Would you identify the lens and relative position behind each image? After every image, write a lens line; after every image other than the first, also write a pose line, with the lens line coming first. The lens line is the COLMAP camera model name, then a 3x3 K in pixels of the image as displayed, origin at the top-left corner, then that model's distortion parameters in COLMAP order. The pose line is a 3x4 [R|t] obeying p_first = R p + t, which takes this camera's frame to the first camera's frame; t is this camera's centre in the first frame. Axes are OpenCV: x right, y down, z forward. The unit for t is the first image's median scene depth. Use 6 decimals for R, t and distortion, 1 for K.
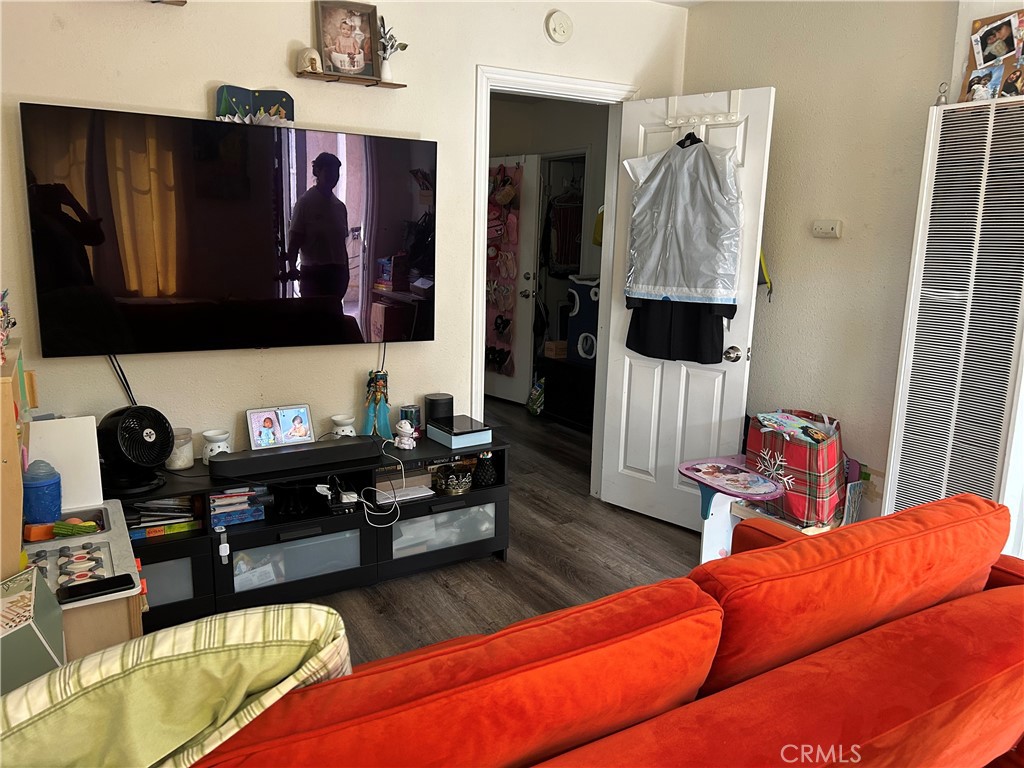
lens RADIAL K [[773.4, 0, 511.8], [0, 773.4, 383.9], [0, 0, 1]] dist [0.011896, -0.004927]
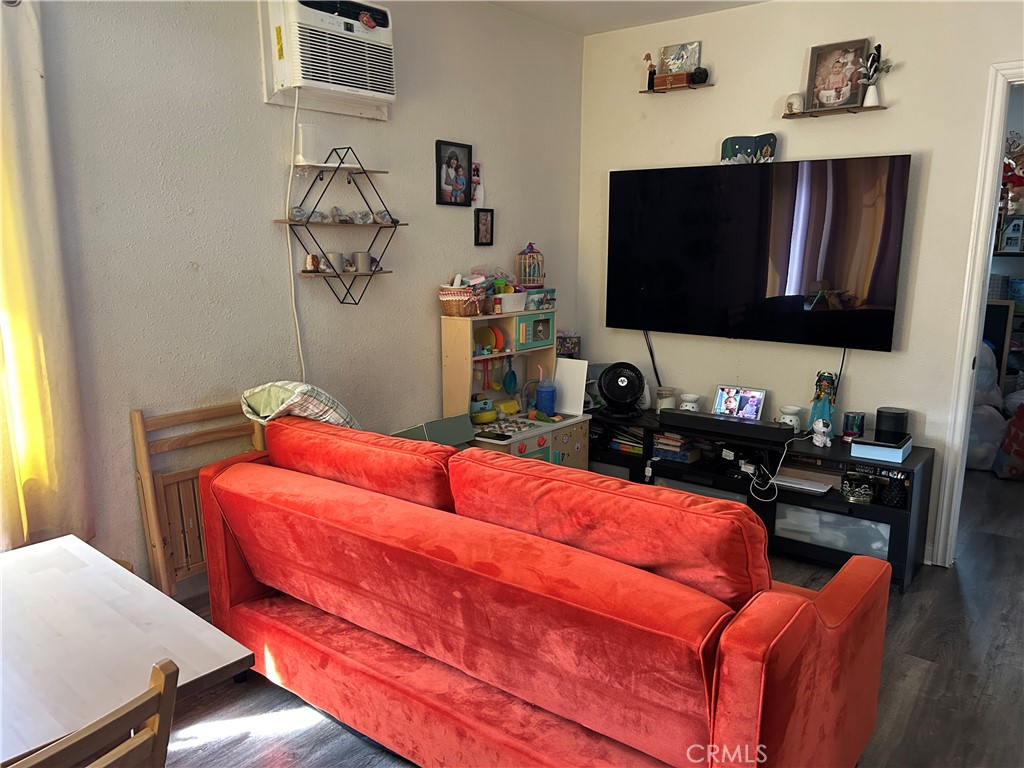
lens RADIAL K [[773.4, 0, 512.4], [0, 773.4, 385.9], [0, 0, 1]] dist [0.011896, -0.004927]
pose [[0.347497, 0.150475, -0.925529, 0.731897], [-0.176844, 0.979844, 0.092908, -0.023539], [0.920854, 0.131389, 0.367103, 0.207300]]
